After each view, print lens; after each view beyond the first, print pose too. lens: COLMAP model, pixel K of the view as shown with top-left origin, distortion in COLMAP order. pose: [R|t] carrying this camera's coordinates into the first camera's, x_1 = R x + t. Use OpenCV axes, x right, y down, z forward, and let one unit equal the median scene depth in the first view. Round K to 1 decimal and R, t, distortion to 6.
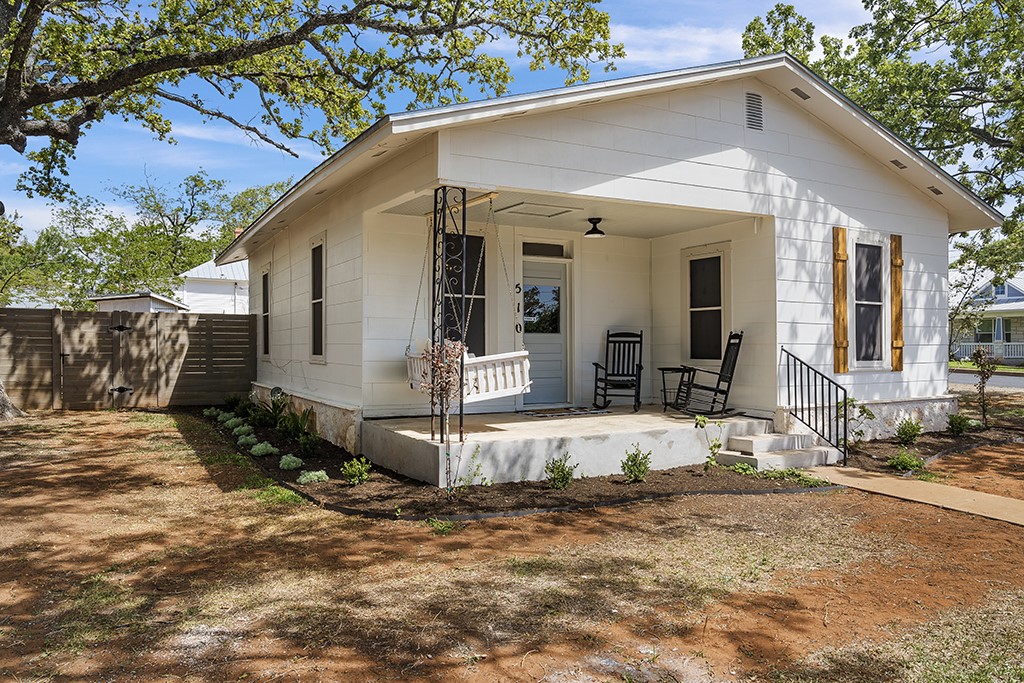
lens RADIAL K [[686.9, 0, 512.0], [0, 686.9, 341.5], [0, 0, 1]] dist [0.000601, -0.000373]
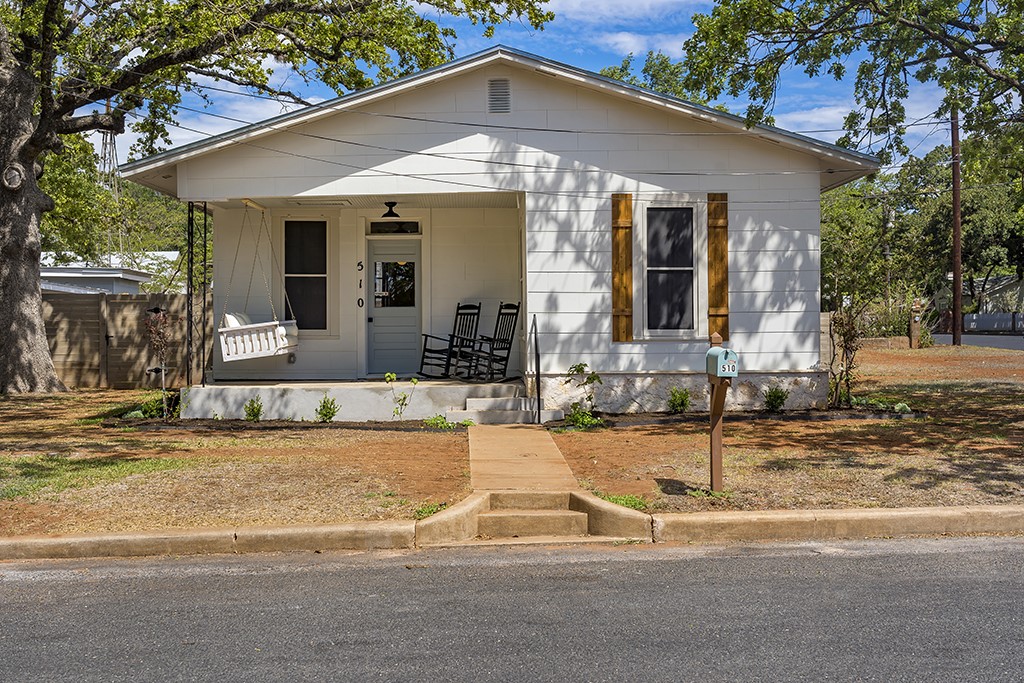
lens RADIAL K [[1251.9, 0, 512.5], [0, 1251.9, 340.2], [0, 0, 1]] dist [-0.013566, -0.024930]
pose [[0.902695, -0.007980, -0.430206, 1.027512], [0.010335, 0.999942, 0.003137, 0.033506], [0.430156, -0.007278, 0.902725, -0.646989]]
